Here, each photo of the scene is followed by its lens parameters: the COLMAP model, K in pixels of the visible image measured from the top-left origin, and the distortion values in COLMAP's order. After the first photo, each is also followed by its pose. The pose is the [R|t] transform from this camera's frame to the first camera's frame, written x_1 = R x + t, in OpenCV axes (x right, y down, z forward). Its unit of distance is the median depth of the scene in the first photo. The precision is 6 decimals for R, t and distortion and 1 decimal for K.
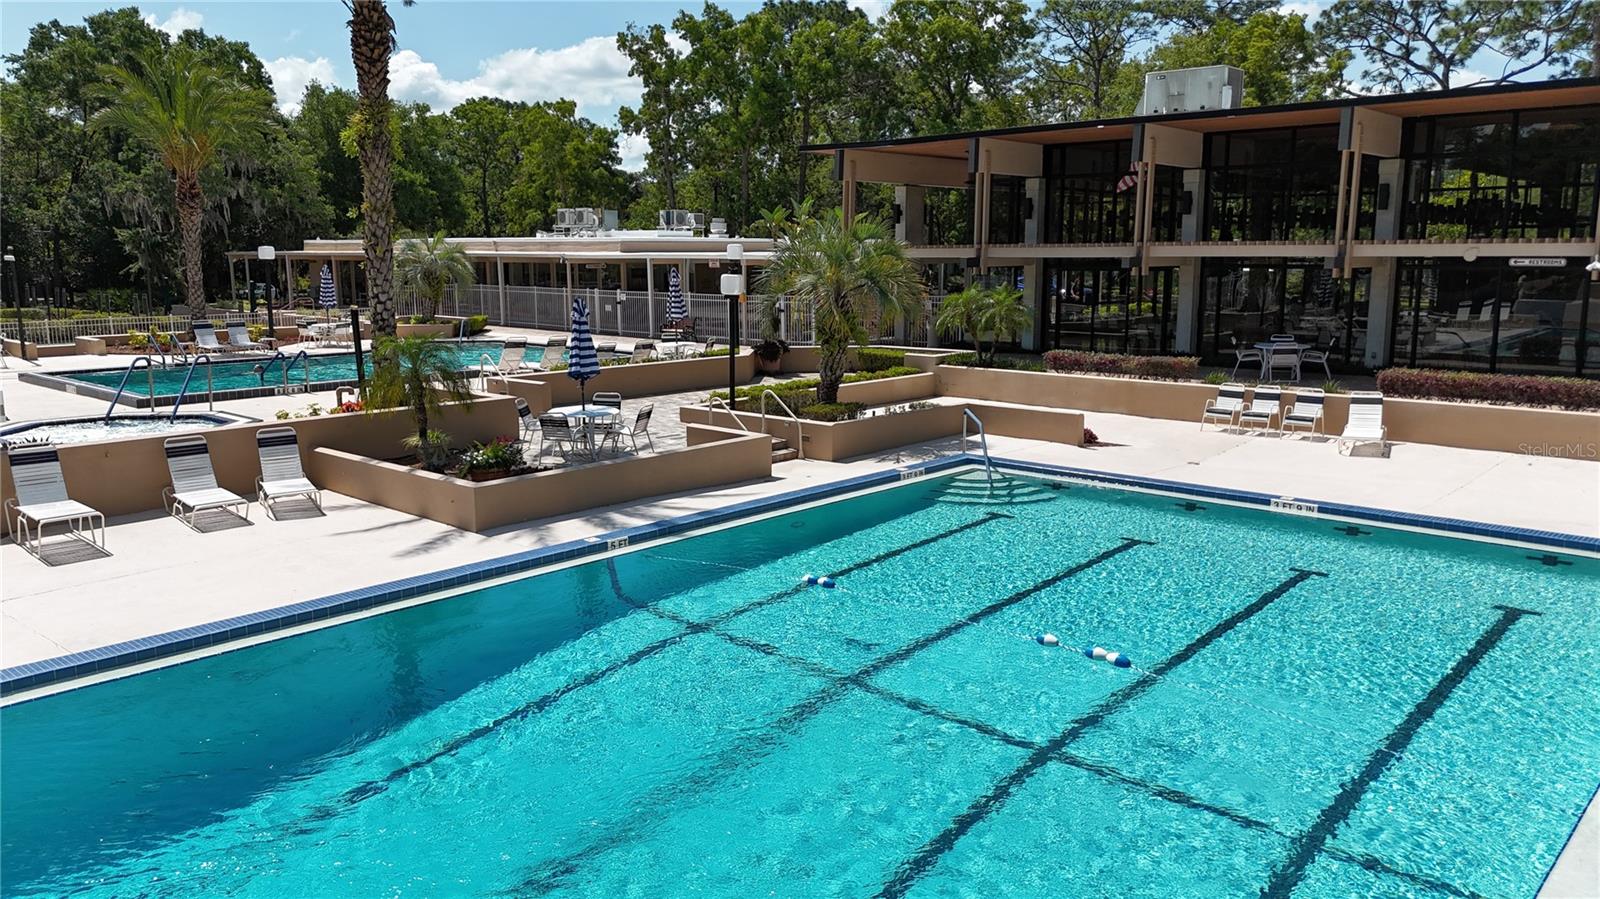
lens RADIAL K [[1179.3, 0, 803.9], [0, 1179.3, 439.2], [0, 0, 1]] dist [0.073710, -0.069898]
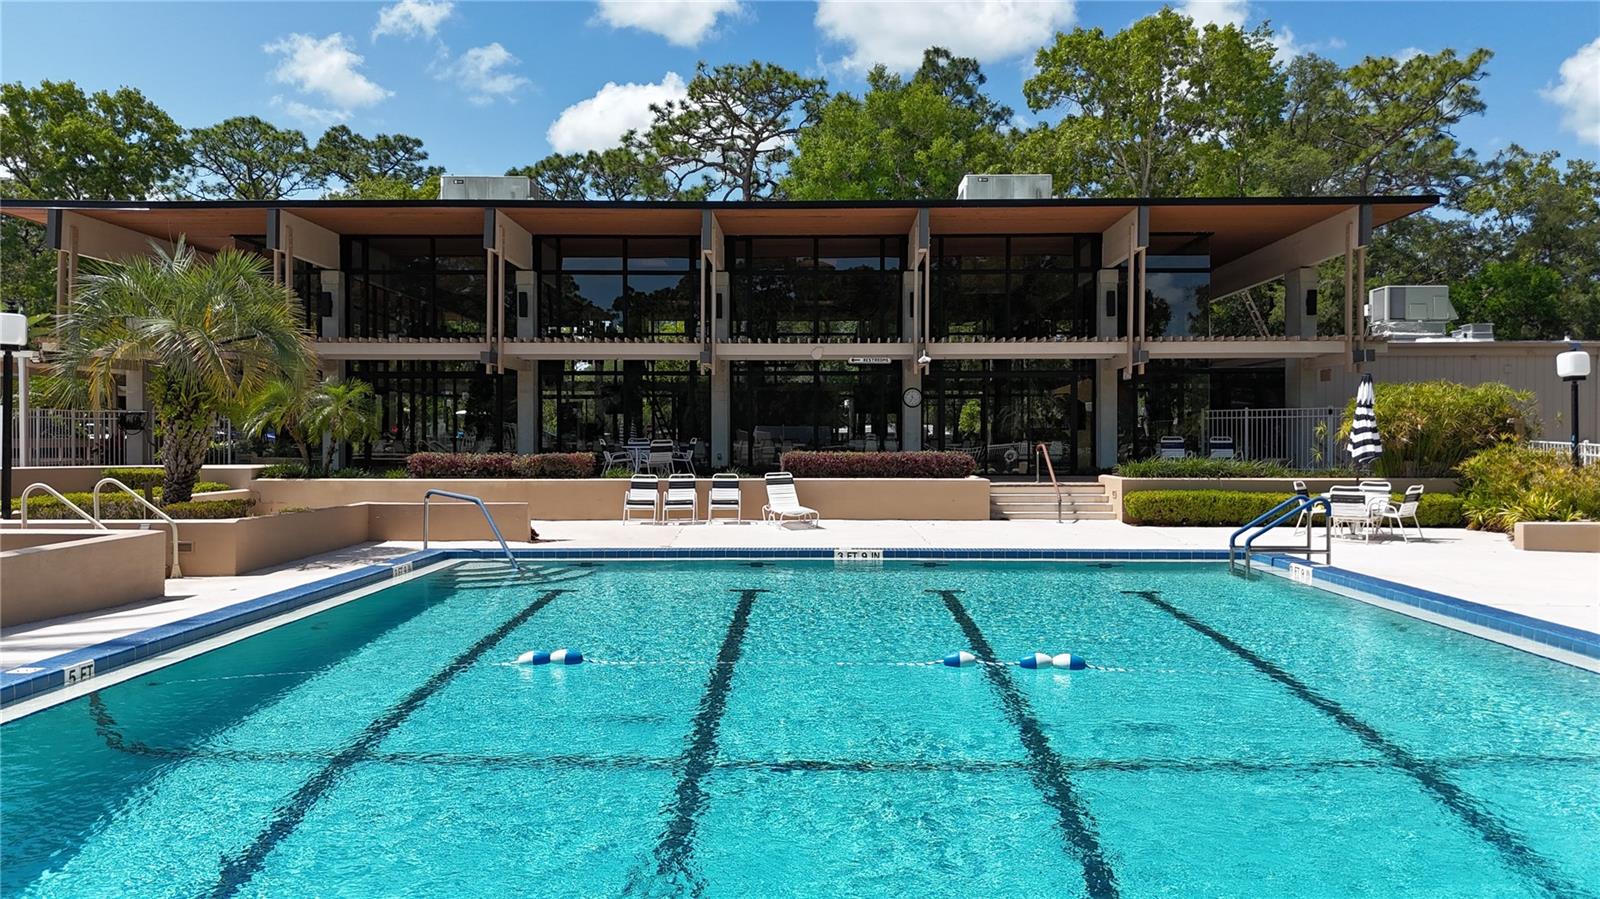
lens RADIAL K [[1179.3, 0, 803.9], [0, 1179.3, 439.2], [0, 0, 1]] dist [0.073710, -0.069898]
pose [[0.748518, 0.001461, 0.663113, -0.171488], [0.102862, 0.987637, -0.118286, 0.051478], [-0.655088, 0.156749, 0.739114, 0.230354]]
